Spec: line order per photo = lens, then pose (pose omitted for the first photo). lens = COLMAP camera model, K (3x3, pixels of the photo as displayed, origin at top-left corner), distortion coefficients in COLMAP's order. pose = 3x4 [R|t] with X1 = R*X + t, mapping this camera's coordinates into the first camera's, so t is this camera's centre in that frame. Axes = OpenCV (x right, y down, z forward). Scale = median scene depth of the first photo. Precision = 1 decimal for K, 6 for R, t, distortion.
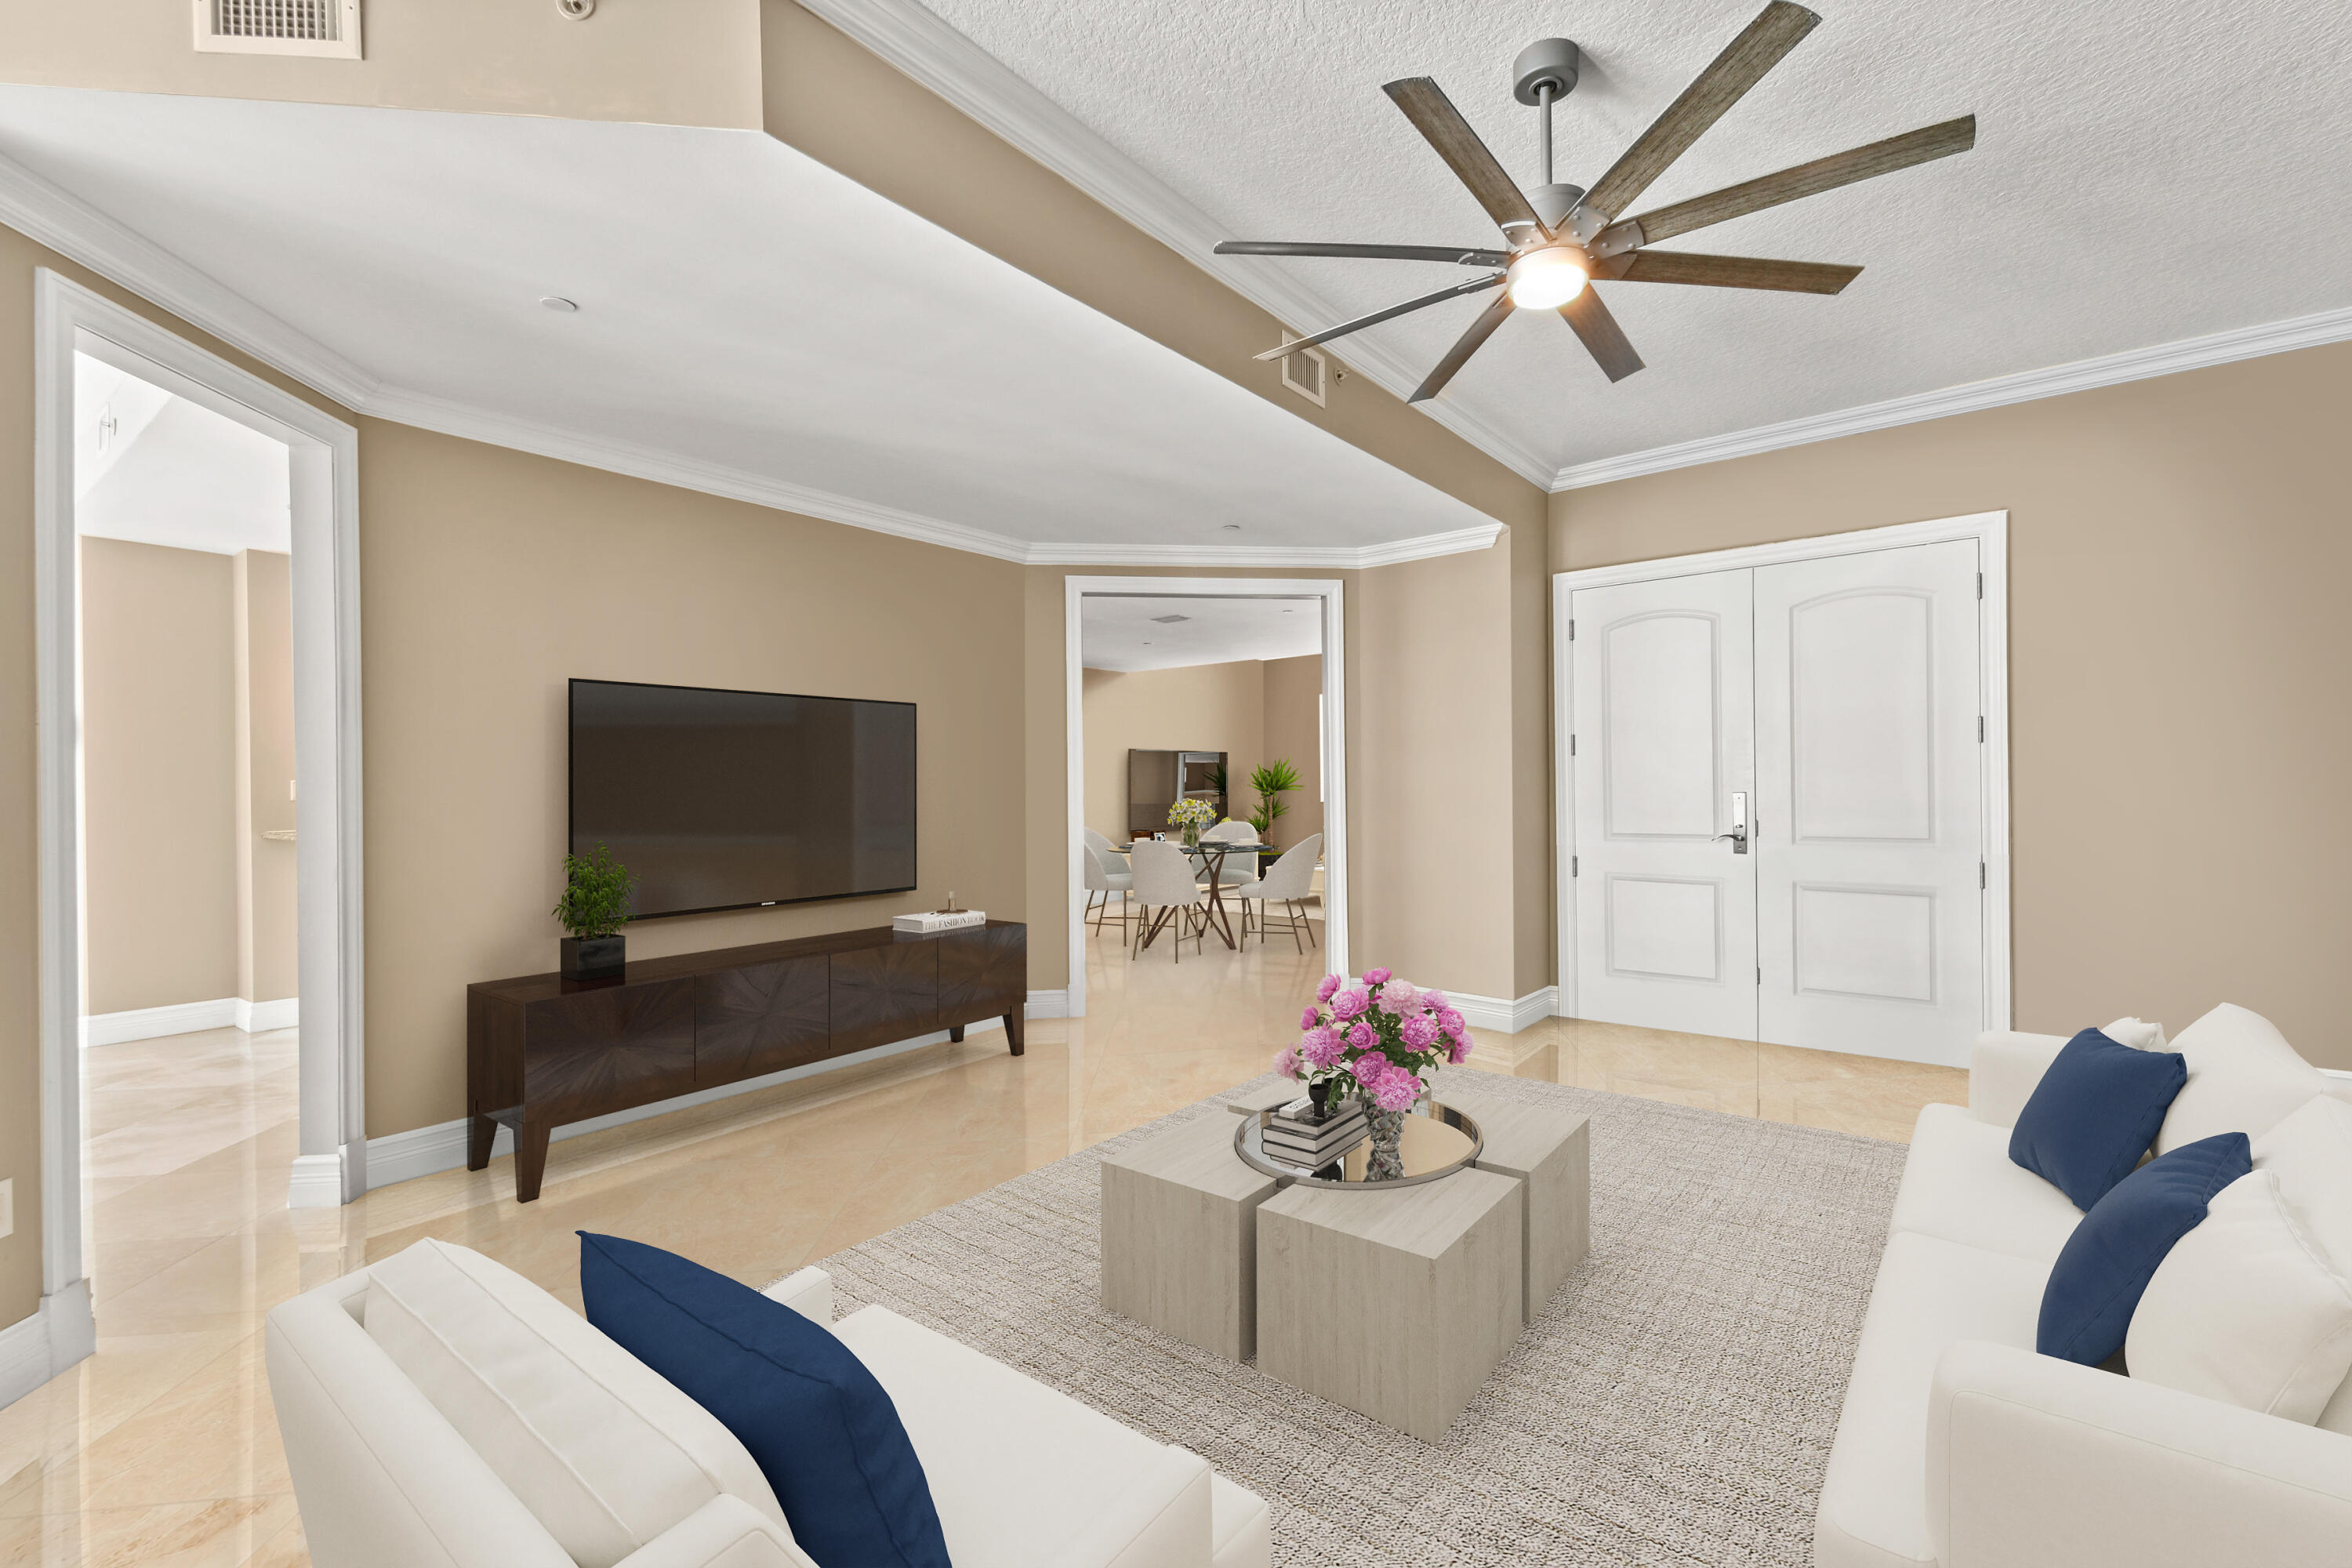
lens RADIAL K [[943.6, 0, 1224.3], [0, 943.6, 772.4], [0, 0, 1]] dist [0.000254, -0.000004]
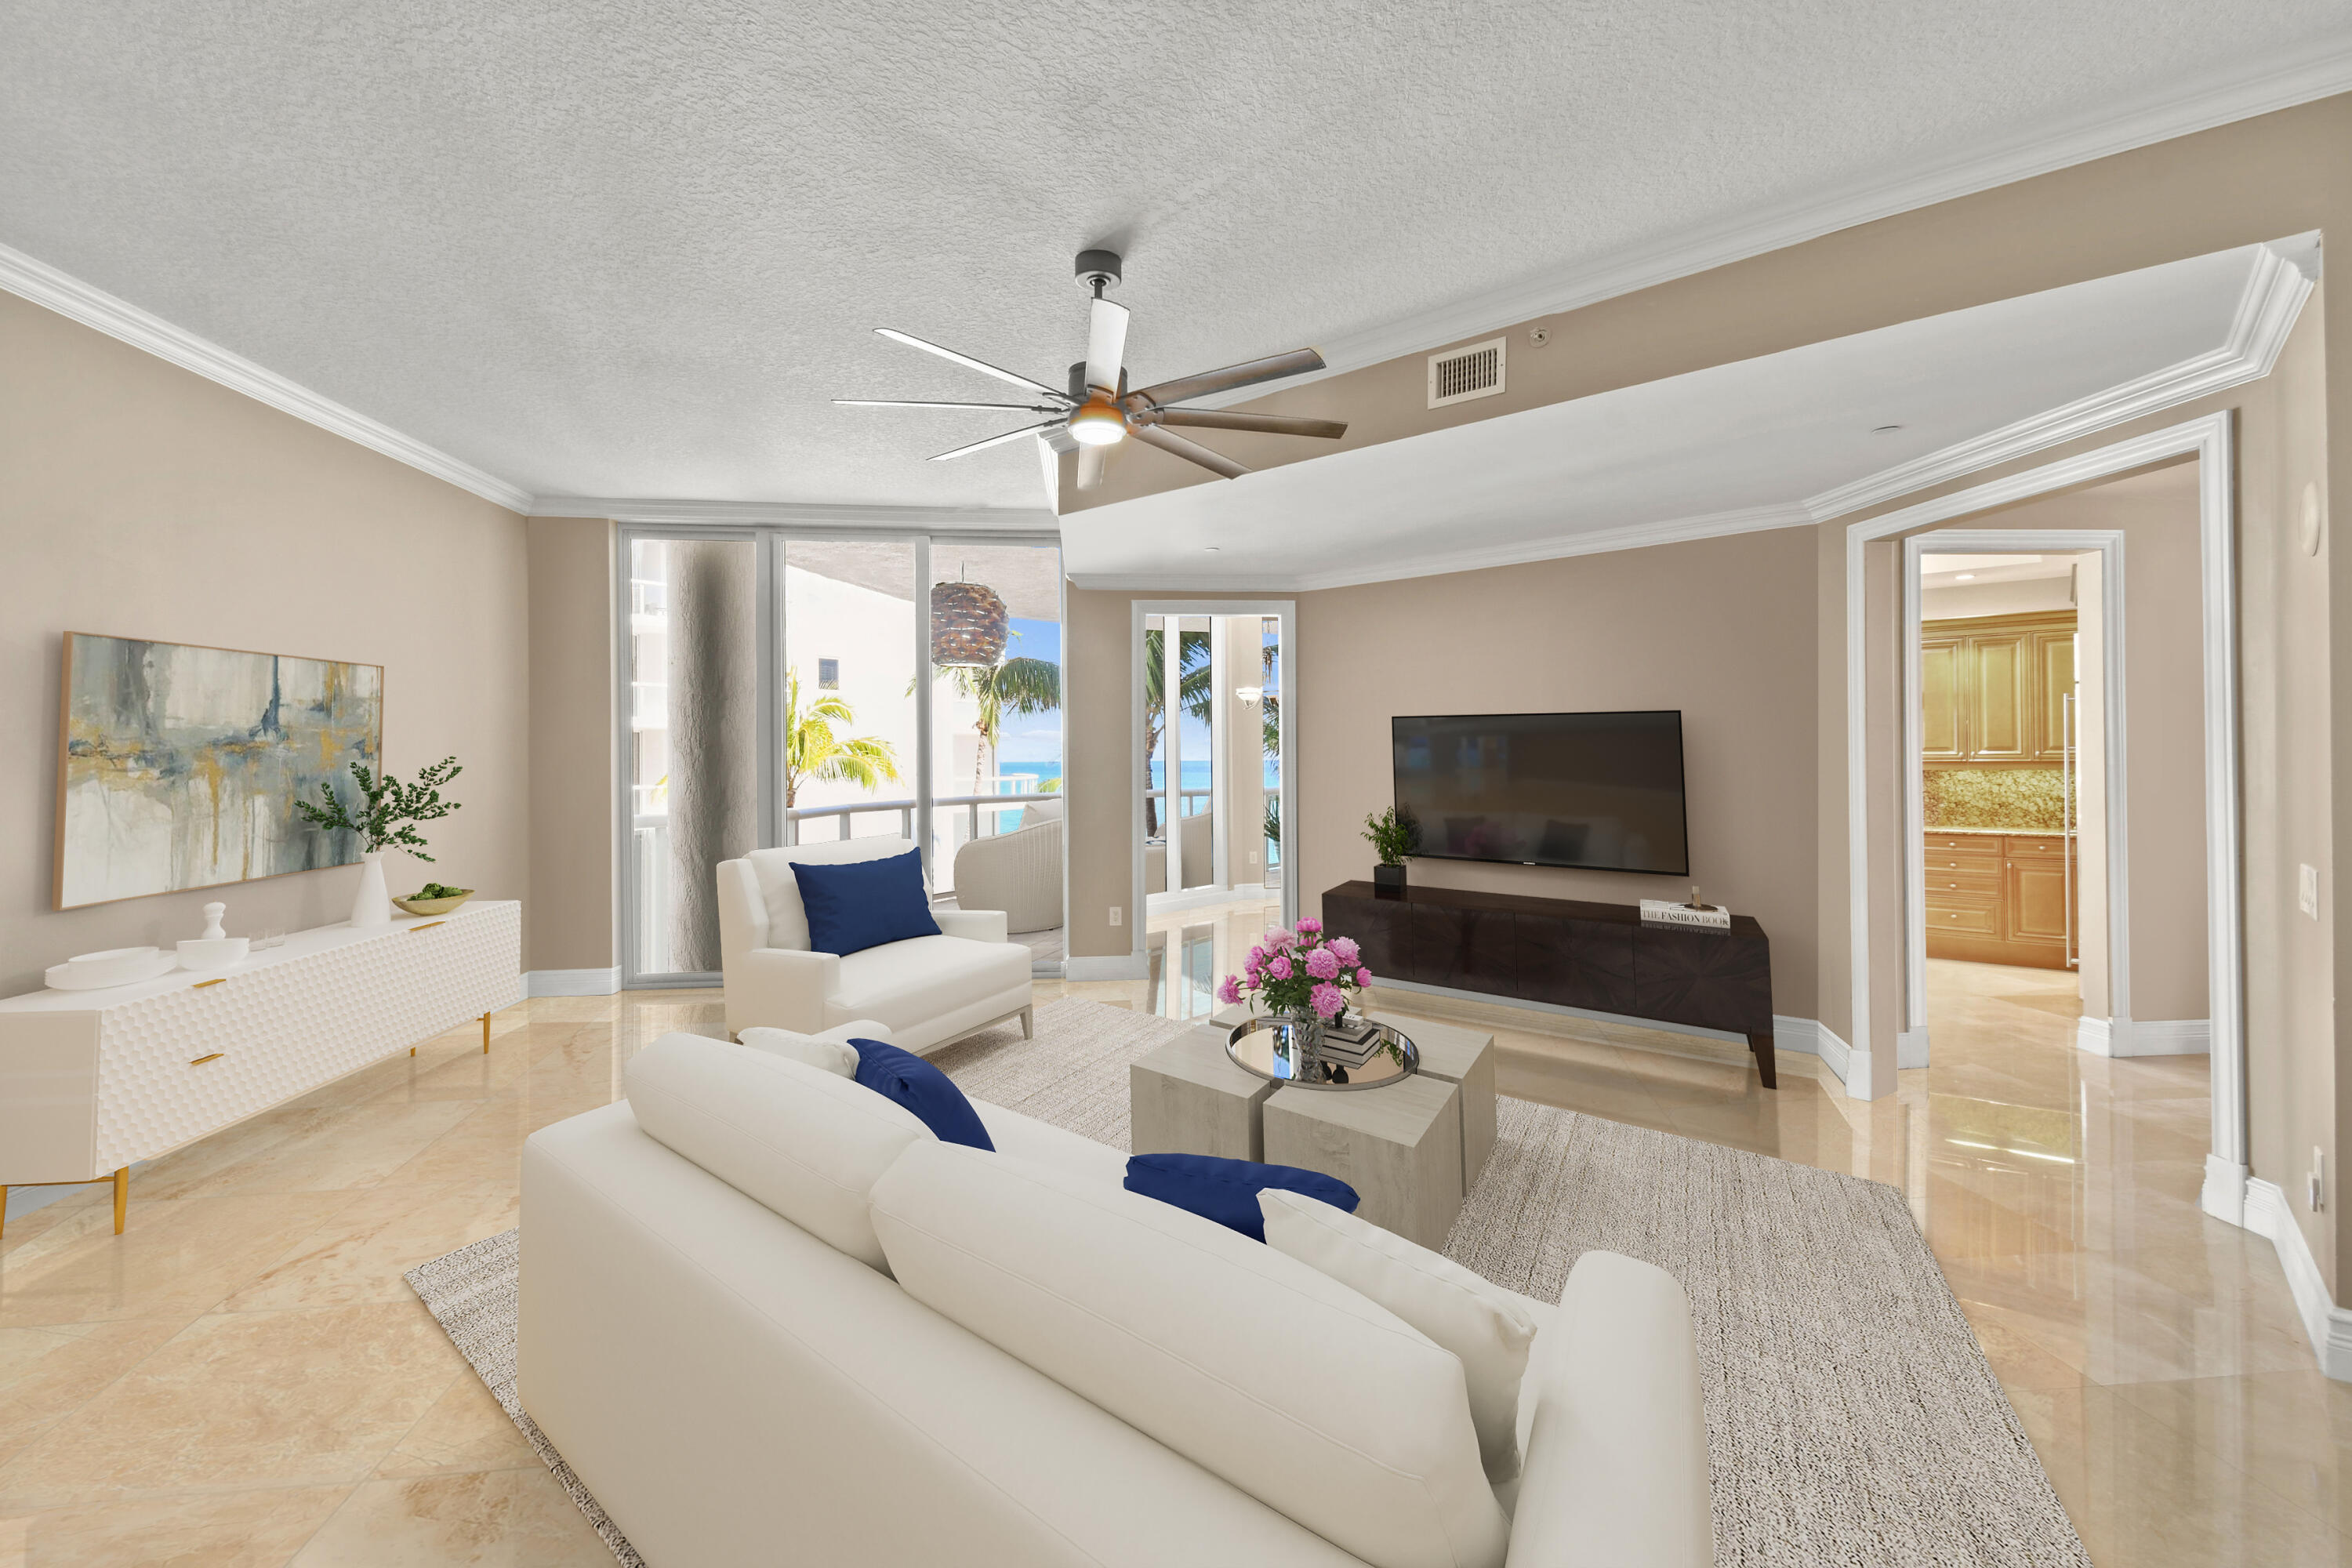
lens RADIAL K [[1038.7, 0, 1169.5], [0, 1038.7, 752.1], [0, 0, 1]] dist [-0.001533, -0.000118]
pose [[-0.055316, -0.000065, -0.998469, 0.821639], [0.002522, 0.999997, -0.000205, -0.016234], [0.998466, -0.002530, -0.055316, 0.503986]]
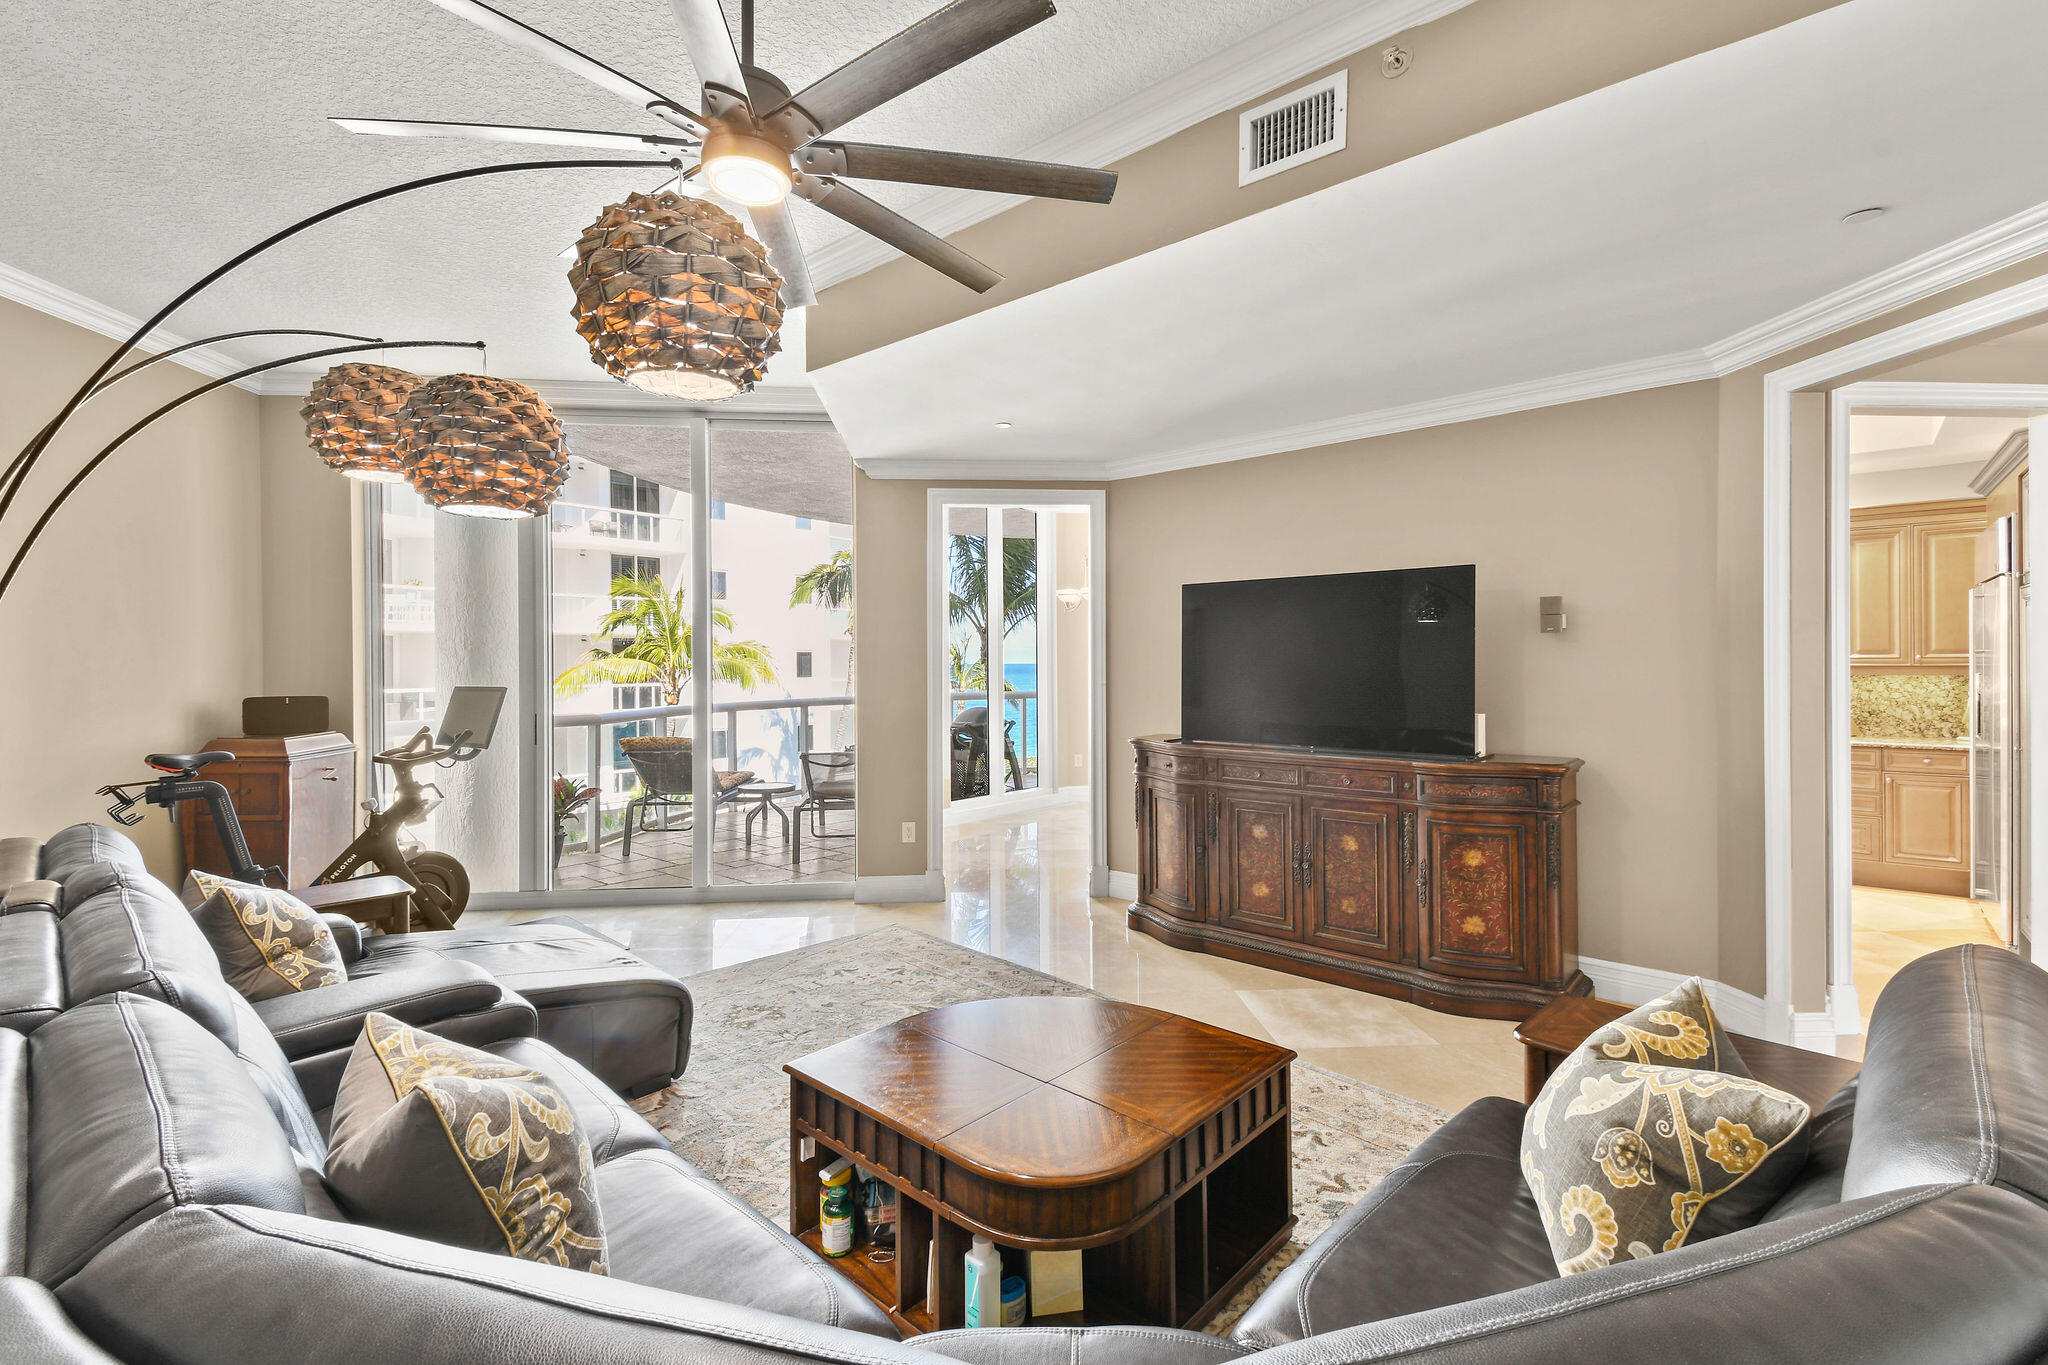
lens RADIAL K [[913.1, 0, 1021.4], [0, 913.1, 664.5], [0, 0, 1]] dist [0.001476, 0.000007]
pose [[-0.064913, 0.008806, -0.997852, 0.548437], [0.001259, 0.999961, 0.008742, -0.013984], [0.997890, -0.000688, -0.064922, 0.567379]]
